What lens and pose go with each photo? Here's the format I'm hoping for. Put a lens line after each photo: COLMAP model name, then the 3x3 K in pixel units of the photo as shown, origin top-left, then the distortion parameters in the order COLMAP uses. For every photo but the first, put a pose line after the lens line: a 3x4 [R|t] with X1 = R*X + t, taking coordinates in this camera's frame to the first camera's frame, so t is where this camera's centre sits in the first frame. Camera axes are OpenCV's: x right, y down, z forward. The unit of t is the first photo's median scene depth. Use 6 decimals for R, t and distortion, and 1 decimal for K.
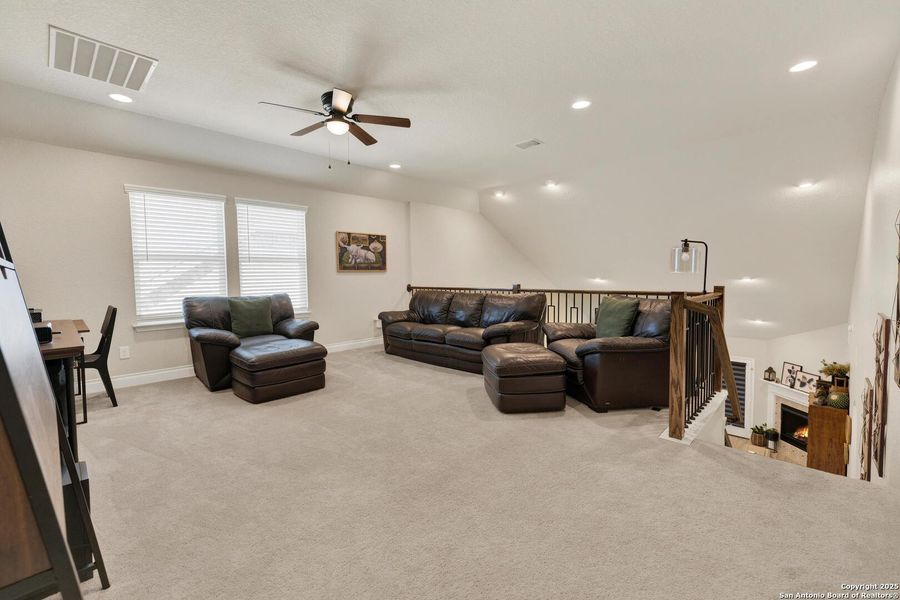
lens RADIAL K [[381.9, 0, 444.5], [0, 381.9, 288.5], [0, 0, 1]] dist [-0.000850, 0.000183]
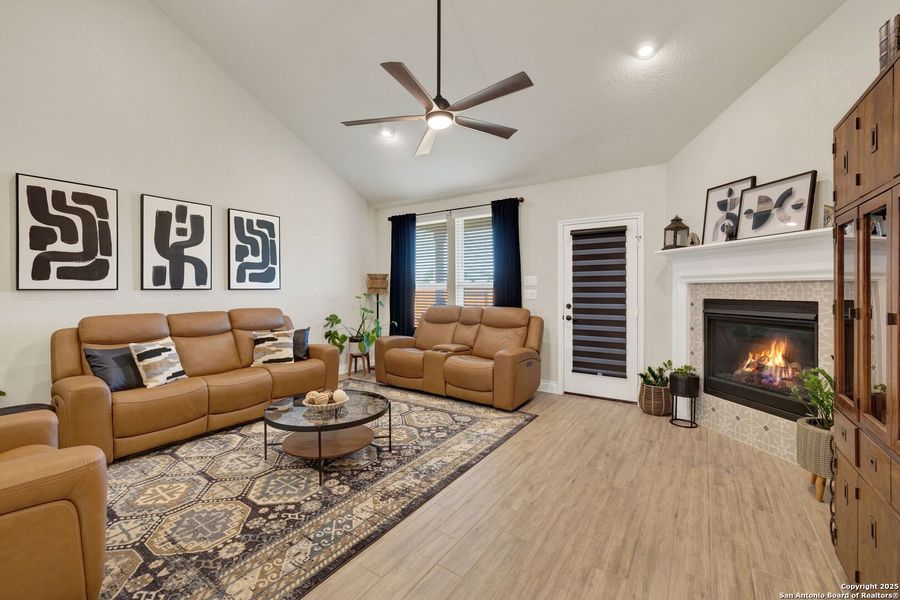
lens RADIAL K [[381.9, 0, 444.7], [0, 381.9, 290.7], [0, 0, 1]] dist [-0.000850, 0.000183]
pose [[0.984330, 0.003111, 0.176306, 0.556523], [0.003099, 0.999385, -0.034937, 0.308573], [-0.176306, 0.034936, 0.983715, 0.667148]]
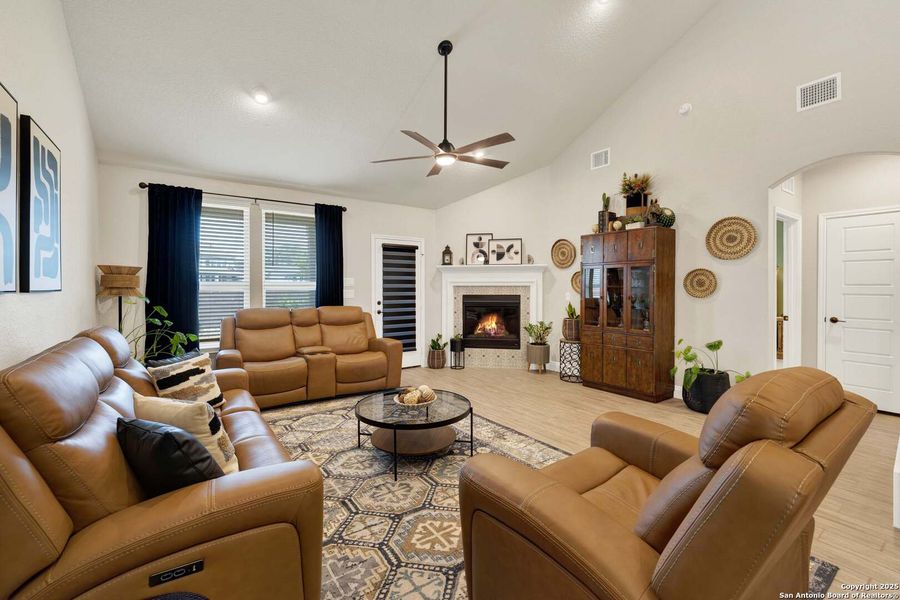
lens RADIAL K [[381.9, 0, 443.8], [0, 381.9, 289.1], [0, 0, 1]] dist [-0.000850, 0.000183]
pose [[0.182706, 0.000545, 0.983167, 0.192327], [0.034383, 0.999385, -0.006944, 0.296903], [-0.982566, 0.035072, 0.182575, 0.916571]]
